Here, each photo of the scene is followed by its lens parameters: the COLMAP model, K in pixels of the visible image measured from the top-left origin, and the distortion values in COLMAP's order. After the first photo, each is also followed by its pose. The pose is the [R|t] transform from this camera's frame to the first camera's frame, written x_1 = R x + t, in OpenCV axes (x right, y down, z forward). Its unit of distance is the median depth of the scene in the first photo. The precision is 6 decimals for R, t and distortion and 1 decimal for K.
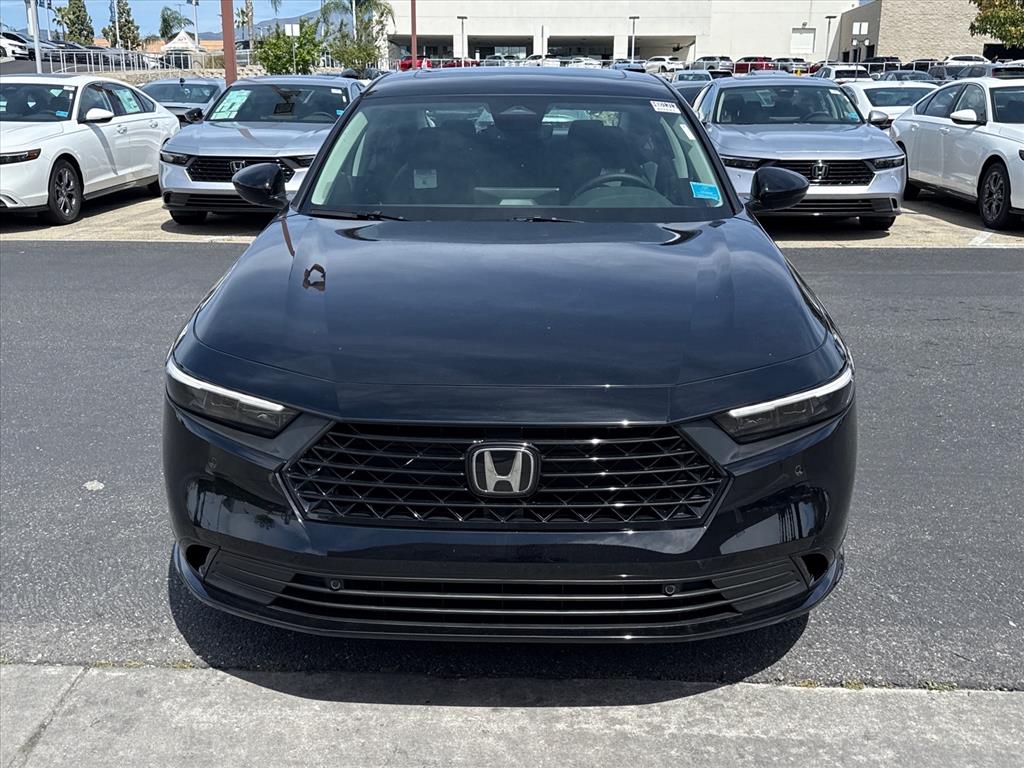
lens RADIAL K [[1064.4, 0, 512.0], [0, 1064.4, 384.0], [0, 0, 1]] dist [0.020958, -0.009216]
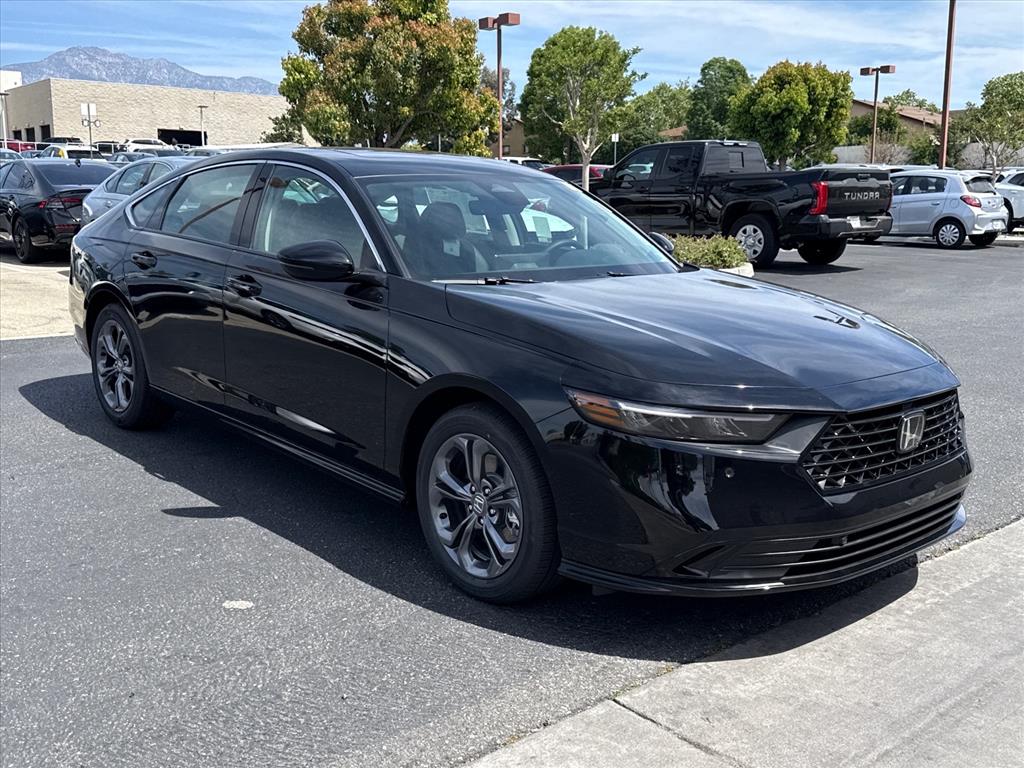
lens RADIAL K [[1064.4, 0, 512.0], [0, 1064.4, 384.0], [0, 0, 1]] dist [0.020958, -0.009216]
pose [[0.723077, -0.122347, 0.679846, -1.237556], [0.170448, 0.985359, -0.003959, -0.061669], [-0.669408, 0.118741, 0.733344, 0.267004]]
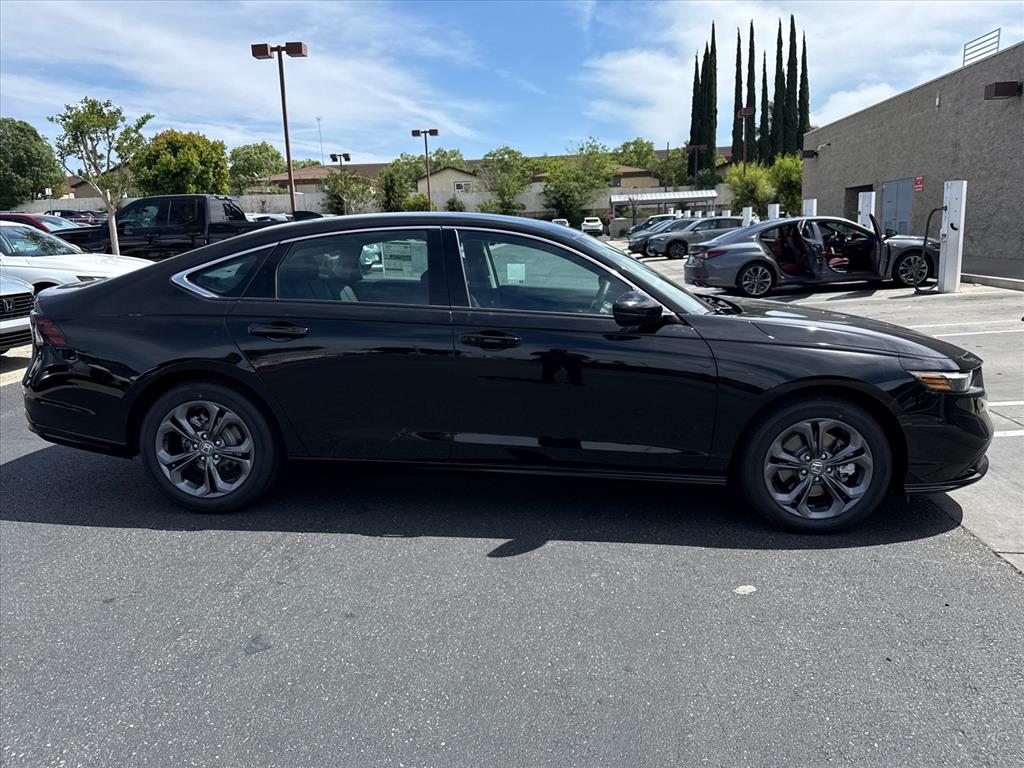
lens RADIAL K [[802.4, 0, 512.0], [0, 802.4, 384.0], [0, 0, 1]] dist [0.001694, -0.010168]
pose [[0.038040, -0.197425, 0.979580, -1.811808], [0.267883, 0.946423, 0.180340, -0.499628], [-0.962700, 0.255553, 0.088888, 1.746156]]
